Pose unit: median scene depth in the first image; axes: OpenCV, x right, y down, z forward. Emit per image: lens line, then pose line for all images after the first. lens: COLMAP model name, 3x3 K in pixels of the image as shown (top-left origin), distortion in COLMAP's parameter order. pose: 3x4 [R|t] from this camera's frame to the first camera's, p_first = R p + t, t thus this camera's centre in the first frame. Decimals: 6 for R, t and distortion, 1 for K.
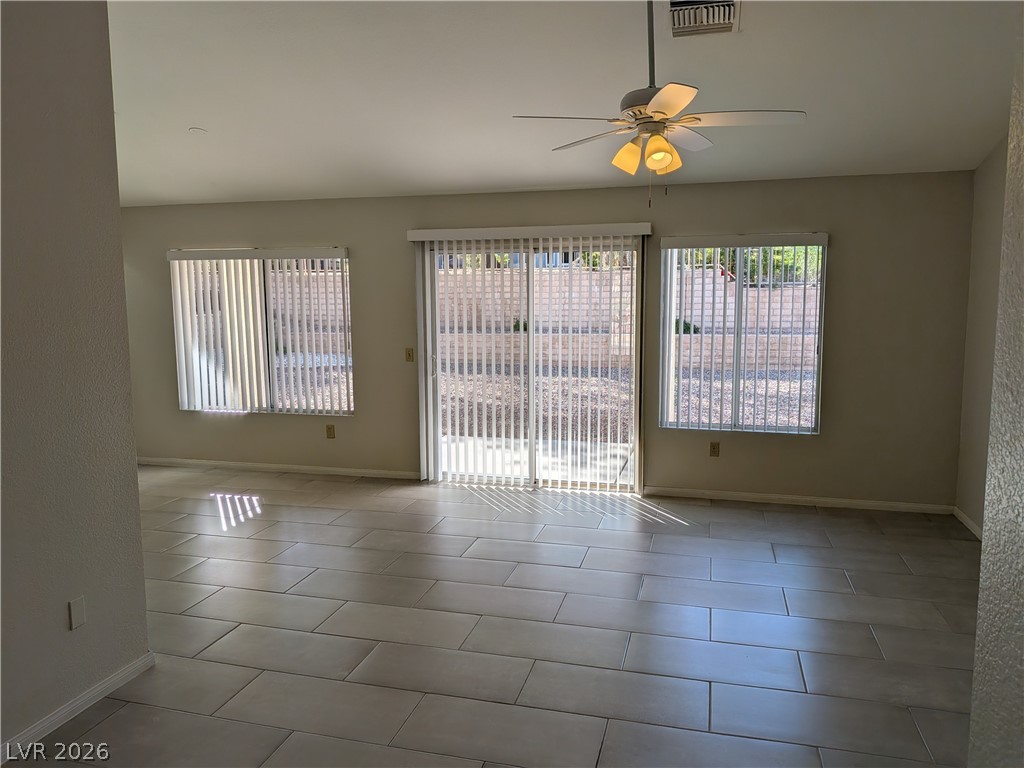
lens RADIAL K [[739.8, 0, 505.4], [0, 739.8, 384.9], [0, 0, 1]] dist [0.086423, -0.114915]
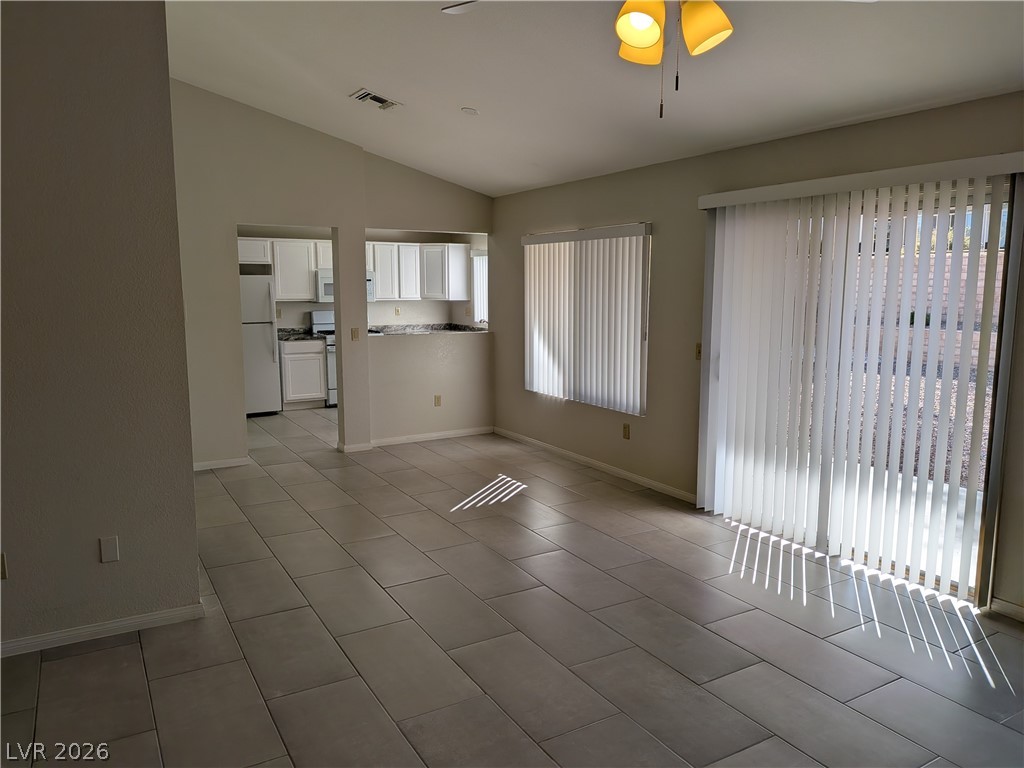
lens RADIAL K [[738.9, 0, 515.8], [0, 738.9, 386.9], [0, 0, 1]] dist [0.139794, -0.200383]
pose [[0.715530, 0.105475, -0.690574, 0.292705], [-0.092959, 0.994121, 0.055520, -0.028568], [0.692370, 0.024469, 0.721128, 0.272803]]
